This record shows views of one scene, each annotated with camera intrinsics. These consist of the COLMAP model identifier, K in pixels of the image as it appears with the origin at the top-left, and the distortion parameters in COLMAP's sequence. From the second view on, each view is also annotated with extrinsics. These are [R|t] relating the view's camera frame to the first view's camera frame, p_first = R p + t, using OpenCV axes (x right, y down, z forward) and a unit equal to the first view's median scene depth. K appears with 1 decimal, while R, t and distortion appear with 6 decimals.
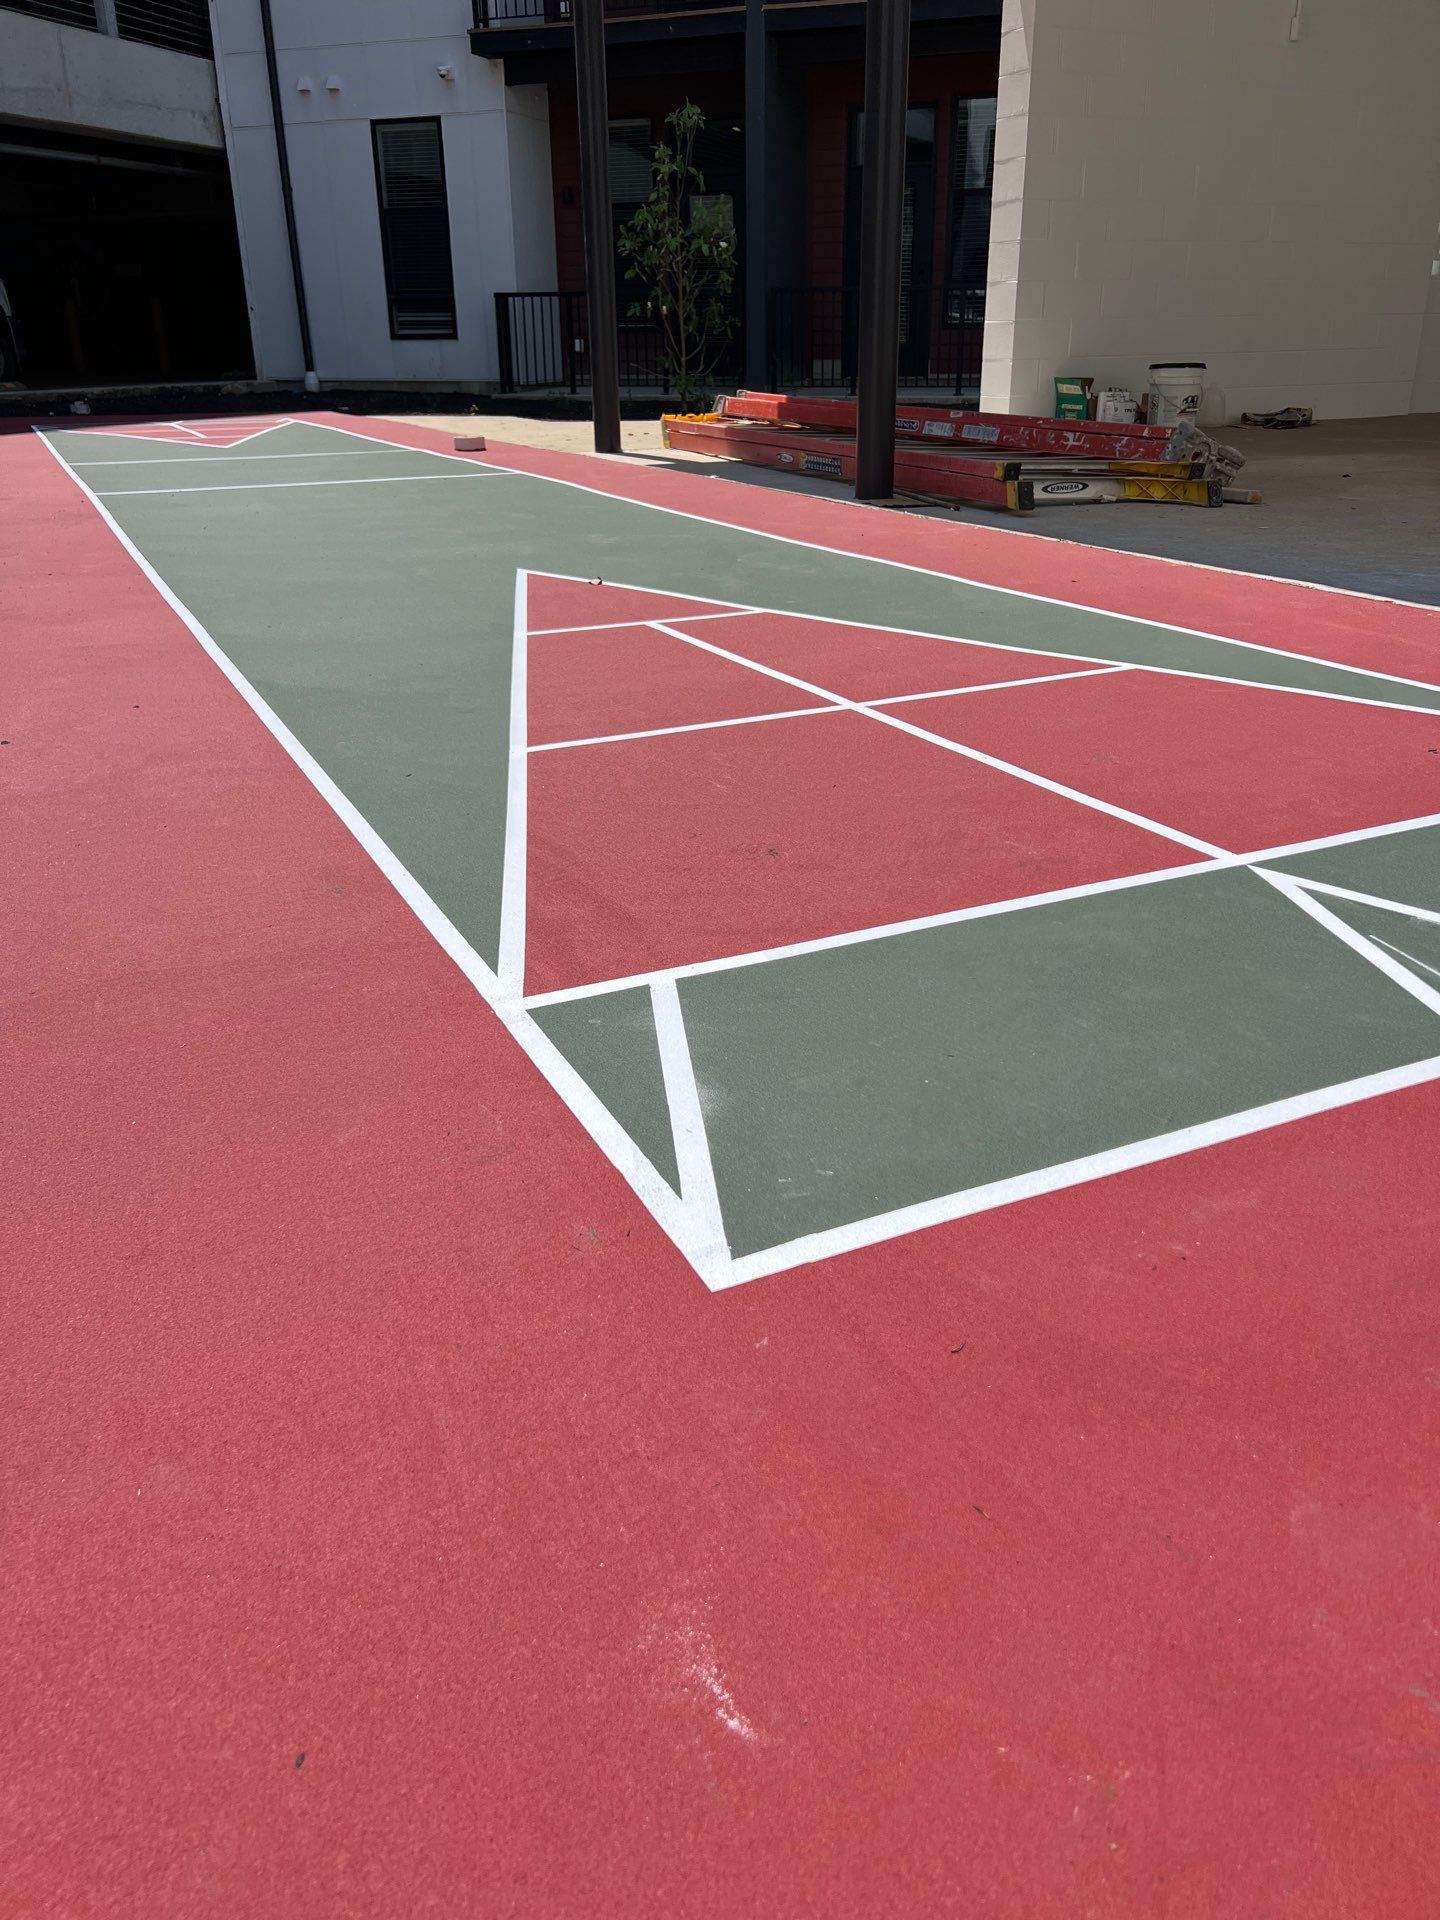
lens RADIAL K [[1438.1, 0, 718.0], [0, 1438.1, 978.5], [0, 0, 1]] dist [0.036443, -0.043651]
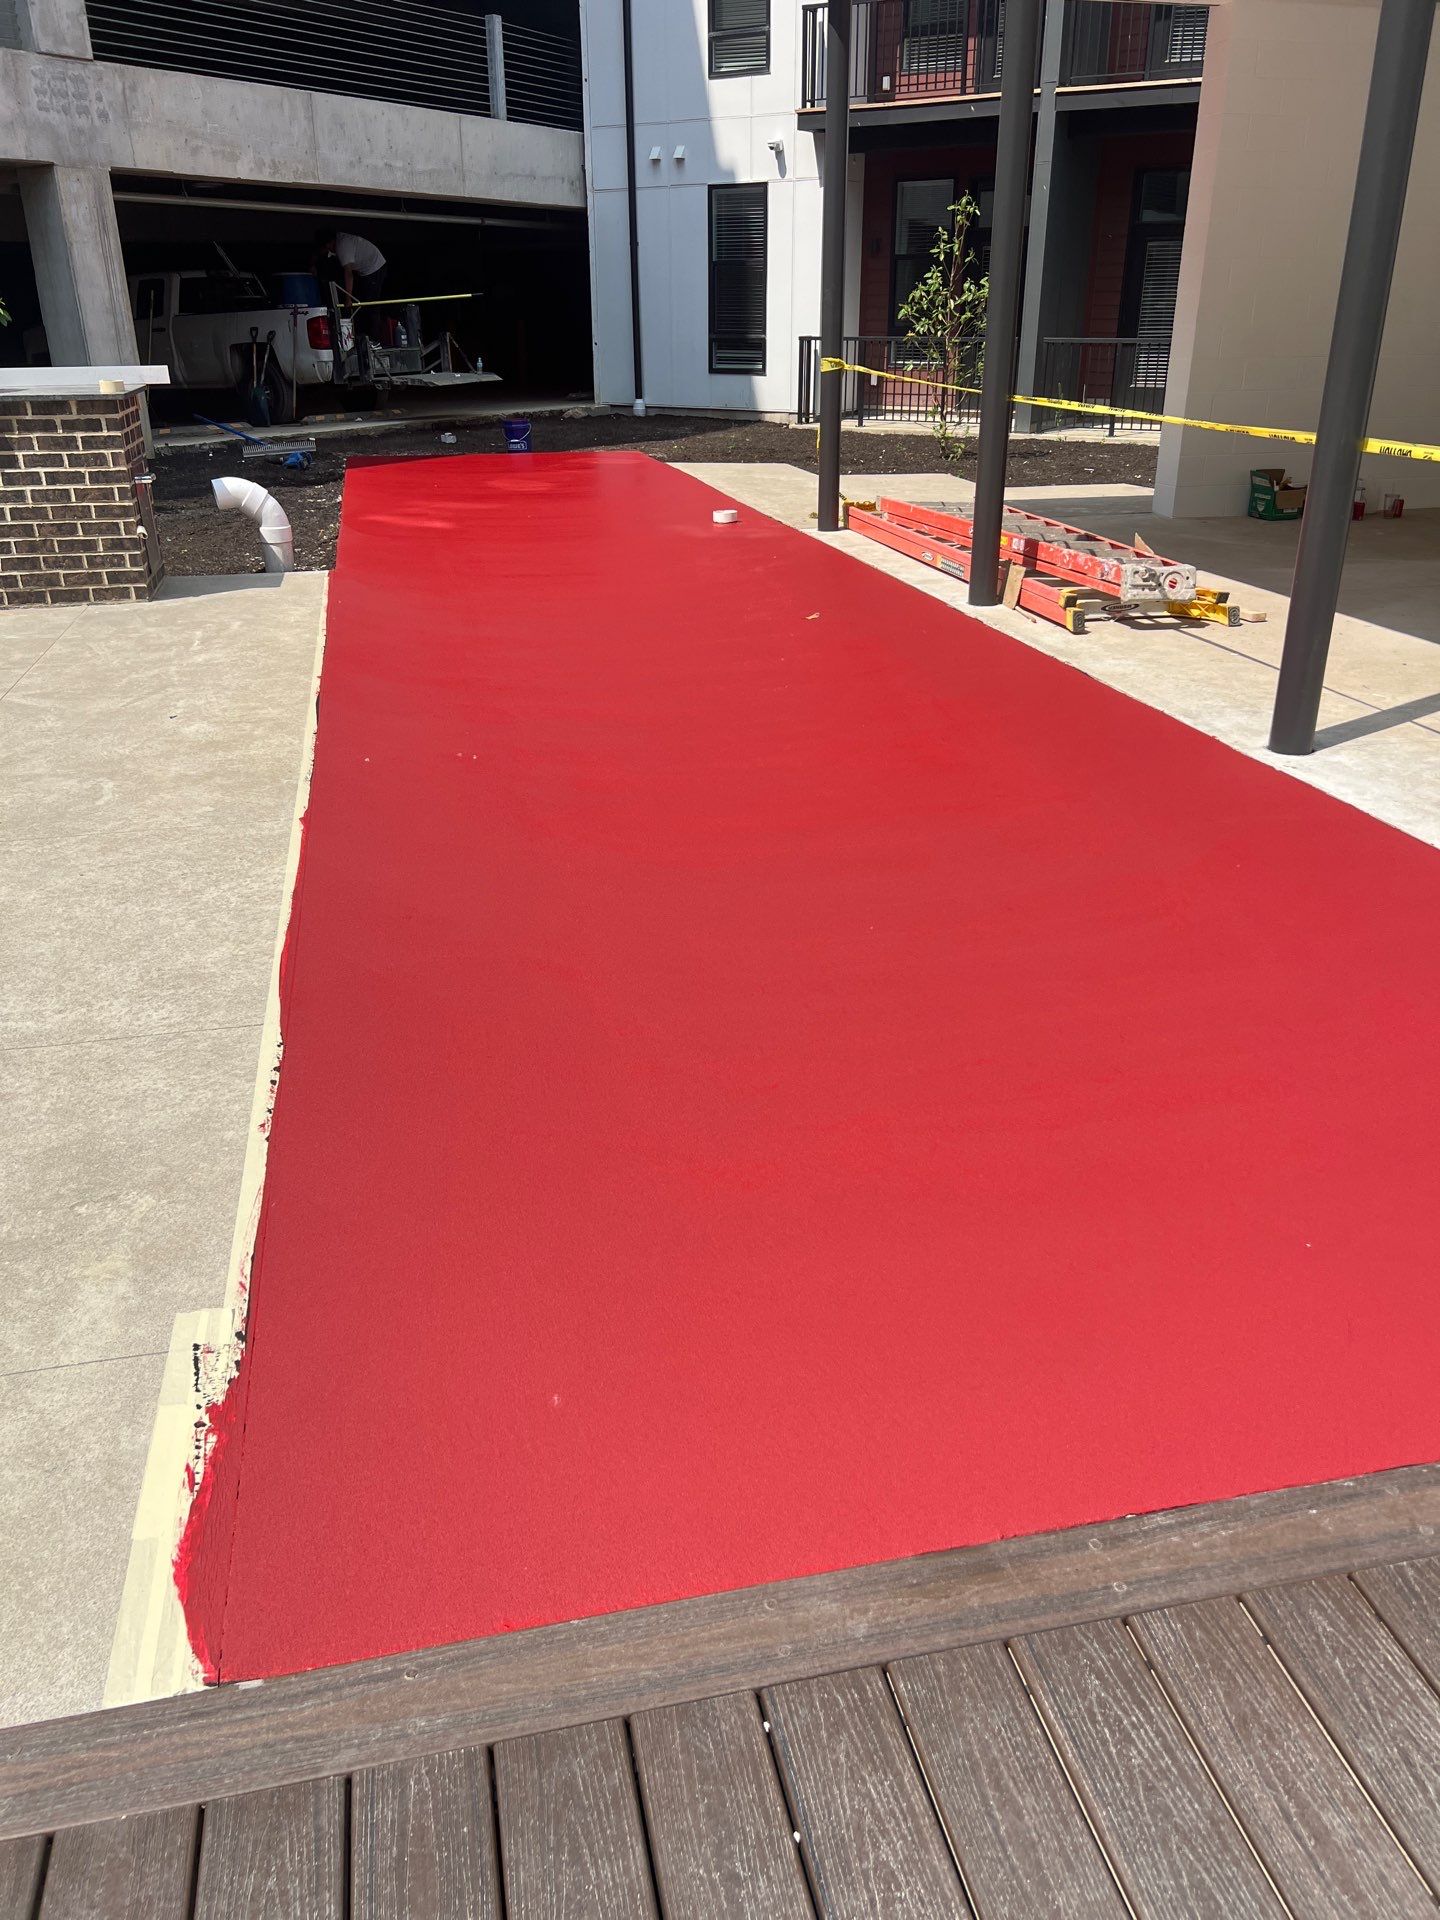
lens RADIAL K [[1438.1, 0, 712.0], [0, 1438.1, 953.0], [0, 0, 1]] dist [0.036443, -0.043651]
pose [[0.974902, 0.094476, -0.201595, 0.053690], [-0.093891, 0.995504, 0.012484, 0.000689], [0.201868, 0.006757, 0.979389, -0.124363]]
